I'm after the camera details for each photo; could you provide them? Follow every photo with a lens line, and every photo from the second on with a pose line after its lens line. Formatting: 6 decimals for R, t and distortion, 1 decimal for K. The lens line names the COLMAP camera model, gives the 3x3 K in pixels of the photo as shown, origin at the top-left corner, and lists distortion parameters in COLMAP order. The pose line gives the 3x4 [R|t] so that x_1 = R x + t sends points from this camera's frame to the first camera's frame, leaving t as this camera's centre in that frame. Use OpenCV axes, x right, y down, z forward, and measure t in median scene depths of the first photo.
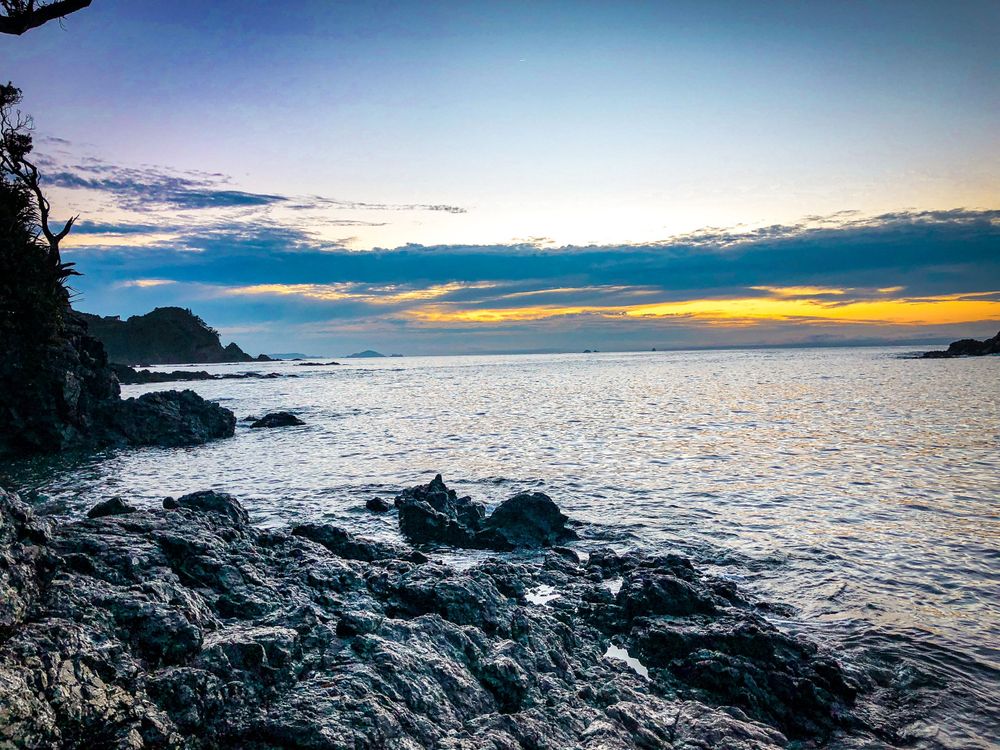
lens RADIAL K [[841.2, 0, 500.0], [0, 841.2, 375.0], [0, 0, 1]] dist [0.053136, -0.085523]
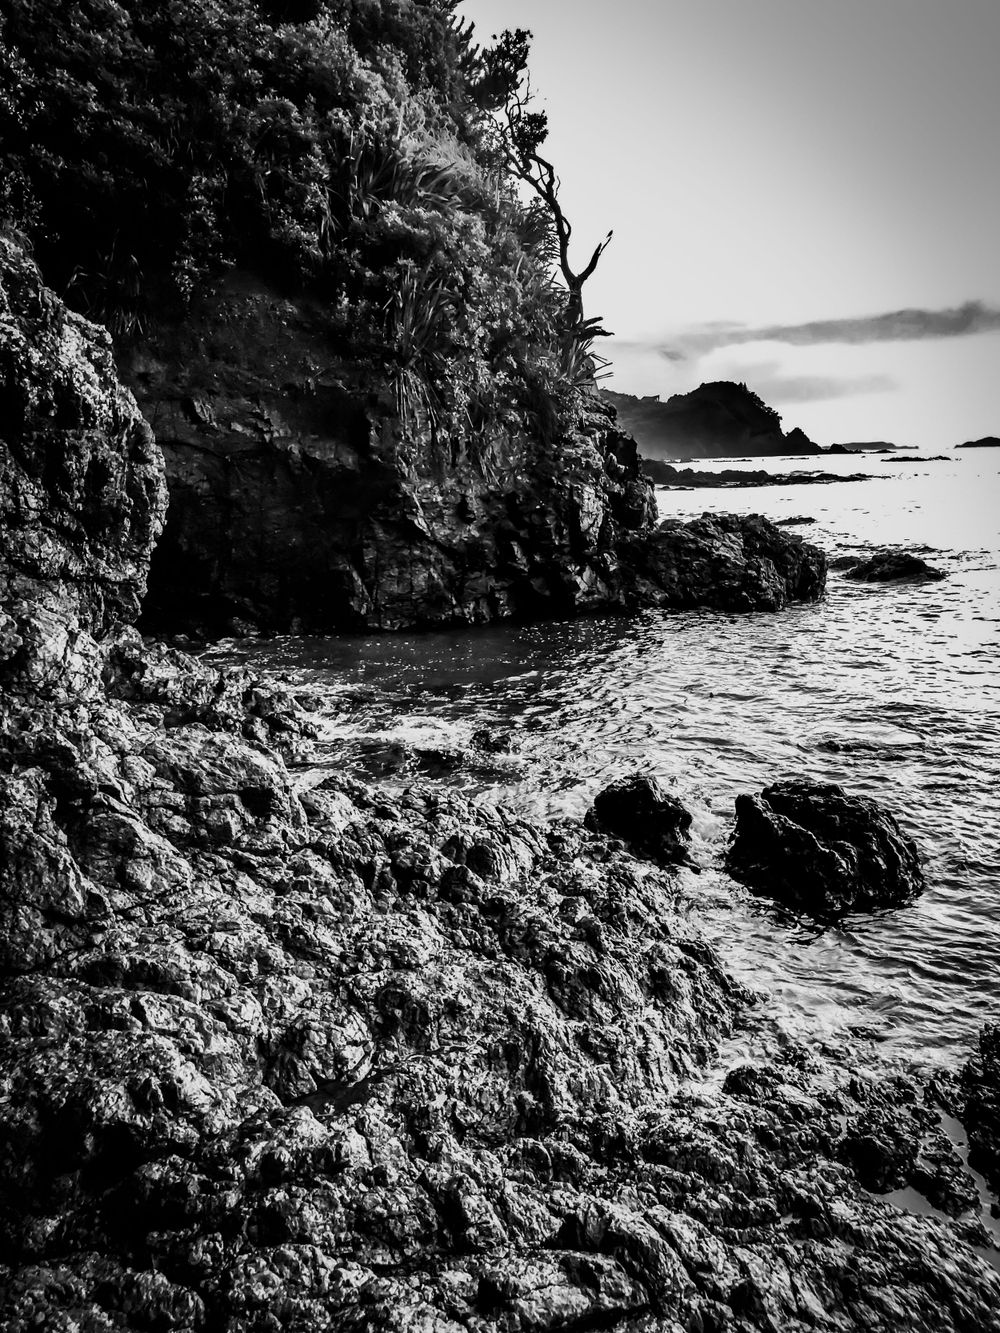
lens RADIAL K [[1093.2, 0, 500.0], [0, 1093.2, 666.5], [0, 0, 1]] dist [0.144914, -0.338110]
pose [[0.846630, 0.100513, -0.522603, -0.095597], [-0.007866, 0.984258, 0.176561, -0.016078], [0.532123, -0.145371, 0.834094, 0.208650]]
